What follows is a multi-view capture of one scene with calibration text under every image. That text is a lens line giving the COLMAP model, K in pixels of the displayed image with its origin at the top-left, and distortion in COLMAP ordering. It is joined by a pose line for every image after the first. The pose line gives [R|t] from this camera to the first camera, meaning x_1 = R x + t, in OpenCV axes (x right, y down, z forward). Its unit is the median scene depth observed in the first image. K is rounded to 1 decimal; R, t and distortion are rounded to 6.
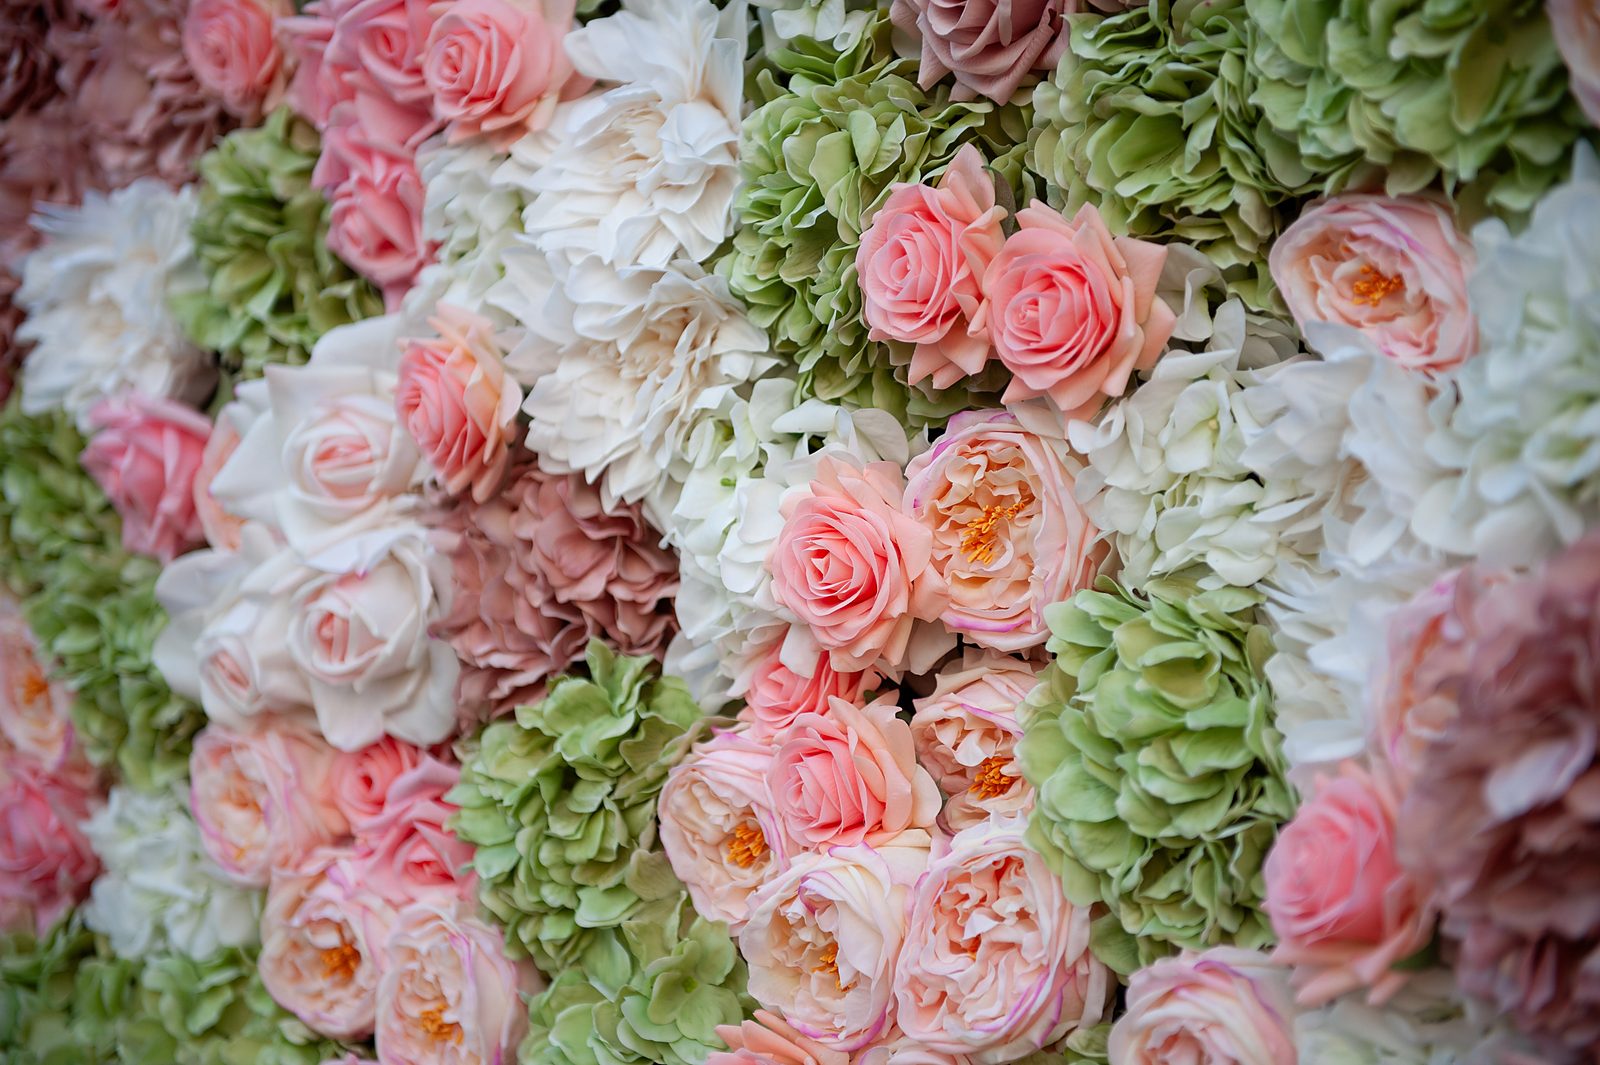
lens RADIAL K [[2882.1, 0, 841.3], [0, 2882.1, 535.9], [0, 0, 1]] dist [0.086364, -0.074348]
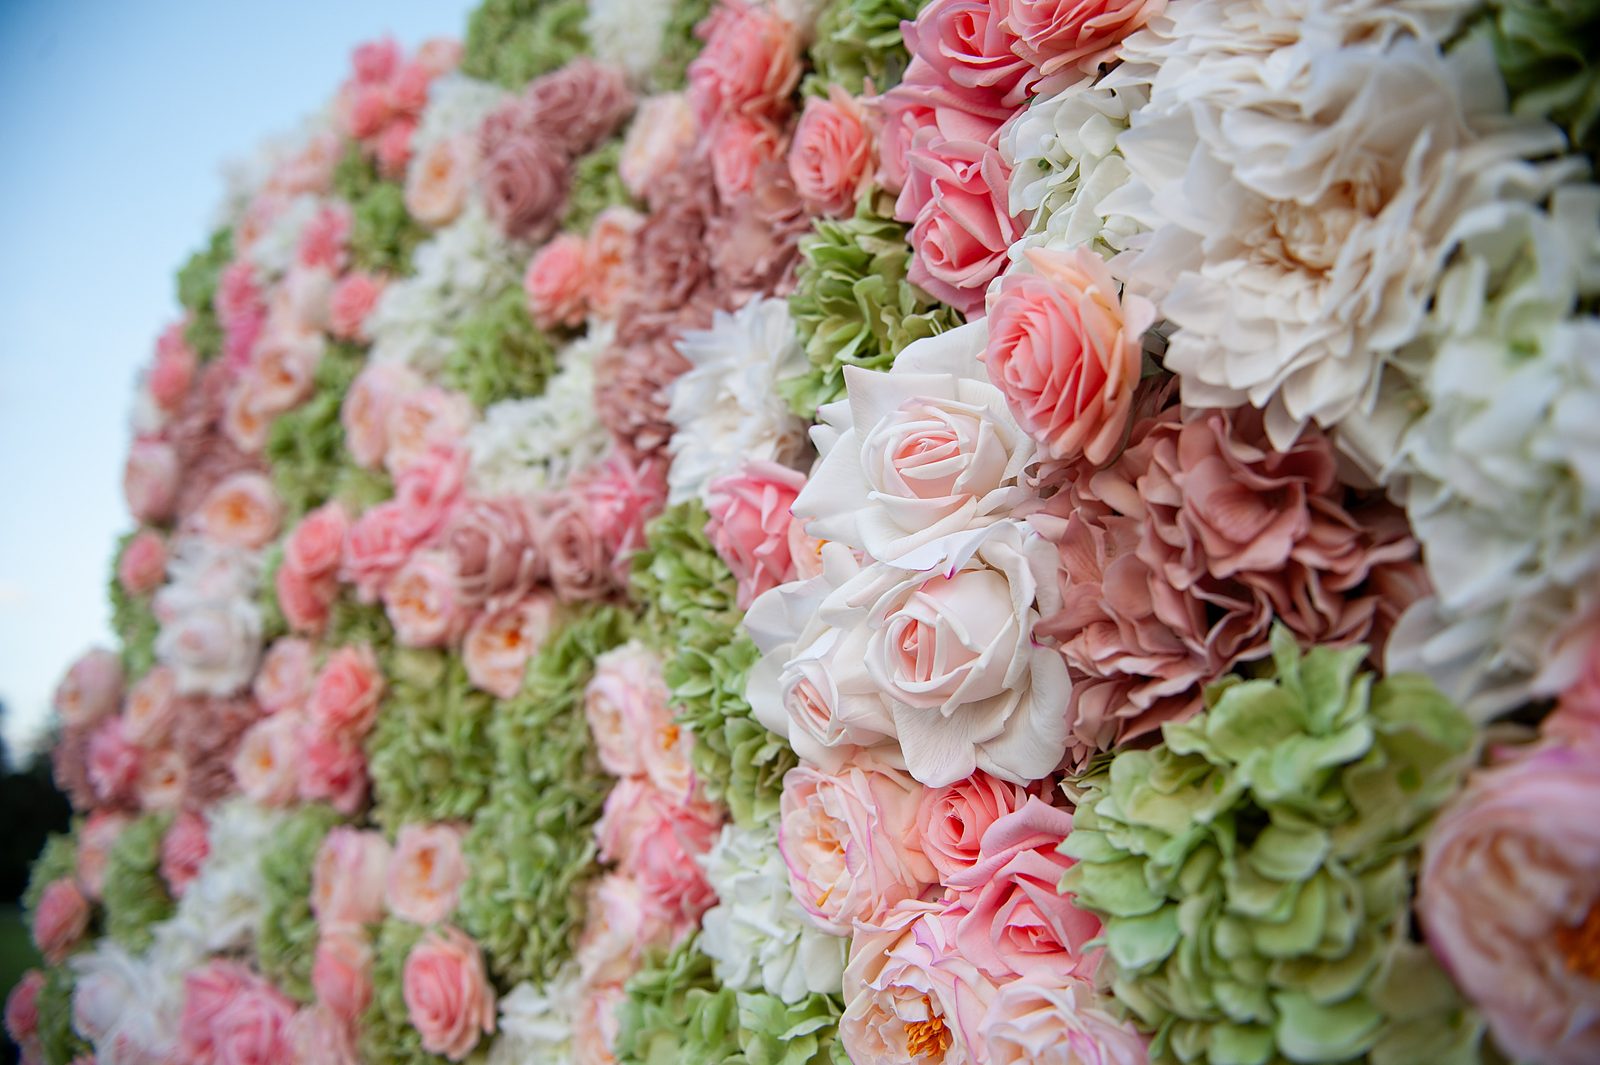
lens RADIAL K [[1069.9, 0, 800.0], [0, 1069.9, 532.5], [0, 0, 1]] dist [-0.062955, 0.000858]
pose [[0.958175, -0.041494, -0.283160, -0.117246], [-0.013181, 0.981985, -0.188499, 0.060612], [0.285880, 0.184347, 0.940366, 0.682342]]
